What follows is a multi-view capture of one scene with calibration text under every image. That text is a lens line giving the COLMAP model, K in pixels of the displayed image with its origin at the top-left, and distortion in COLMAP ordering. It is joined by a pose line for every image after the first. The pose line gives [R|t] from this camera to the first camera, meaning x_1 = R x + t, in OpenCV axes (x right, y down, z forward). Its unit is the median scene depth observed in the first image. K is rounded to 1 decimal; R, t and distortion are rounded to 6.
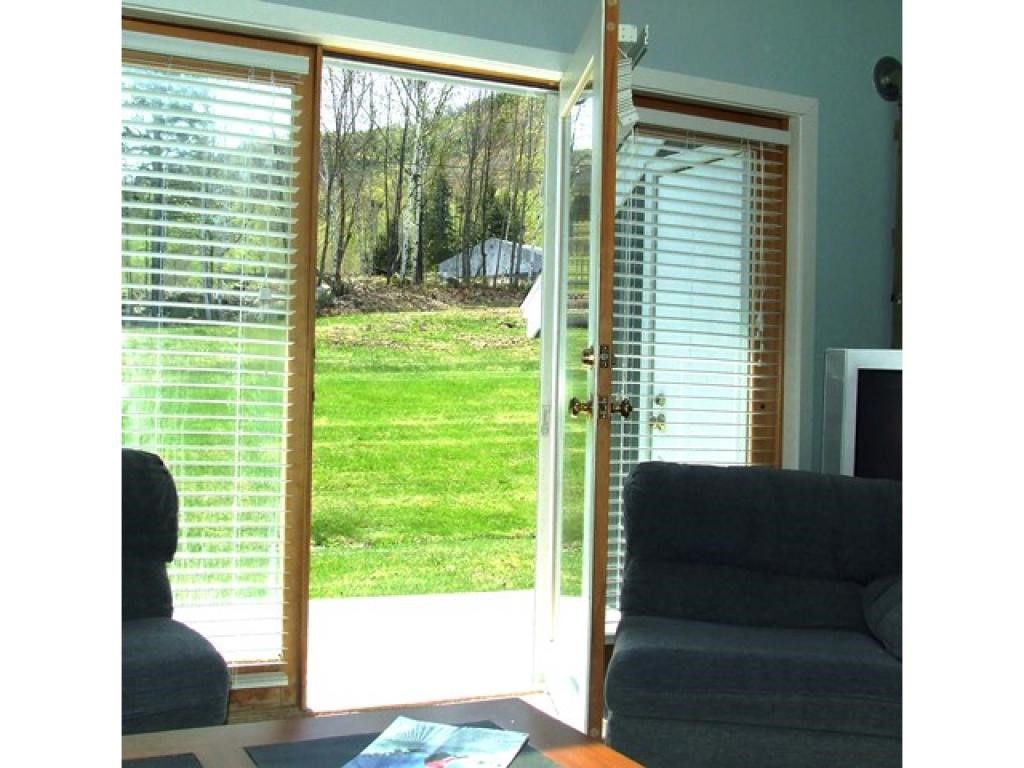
lens RADIAL K [[1119.5, 0, 510.1], [0, 1119.5, 384.9], [0, 0, 1]] dist [-0.060432, 0.000000]
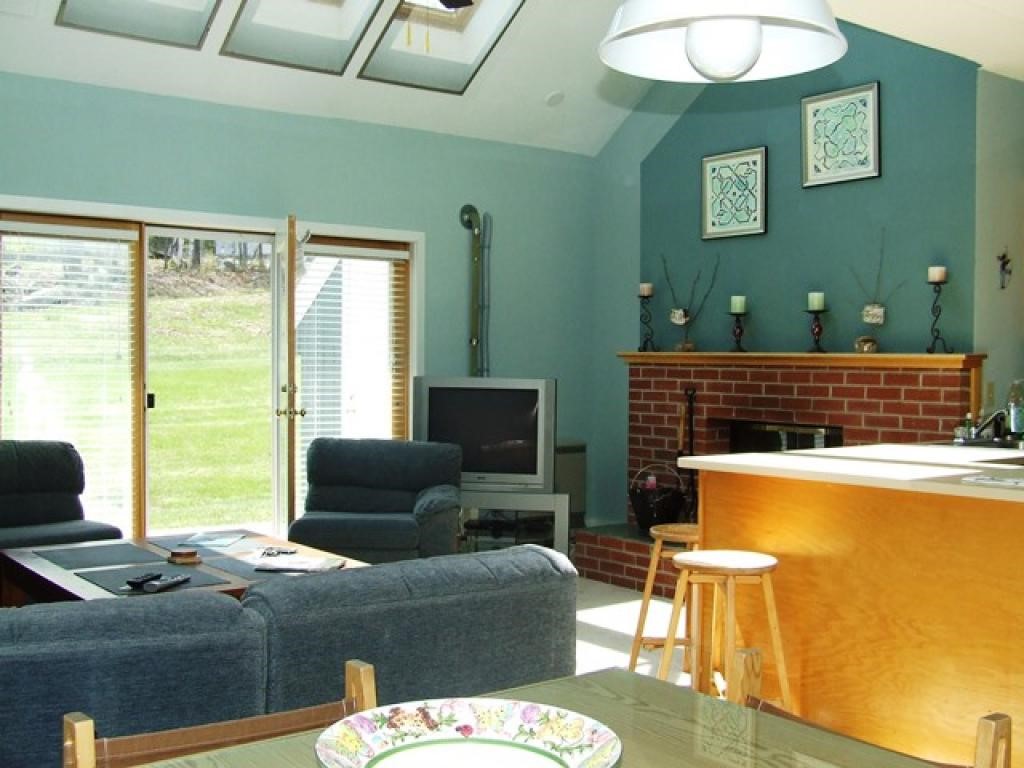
lens RADIAL K [[1119.5, 0, 502.6], [0, 1119.5, 364.5], [0, 0, 1]] dist [-0.060432, 0.000000]
pose [[0.982642, -0.023841, 0.183972, 0.016946], [0.022410, 0.999700, 0.009855, -0.015977], [-0.184151, -0.005561, 0.982882, -0.219204]]
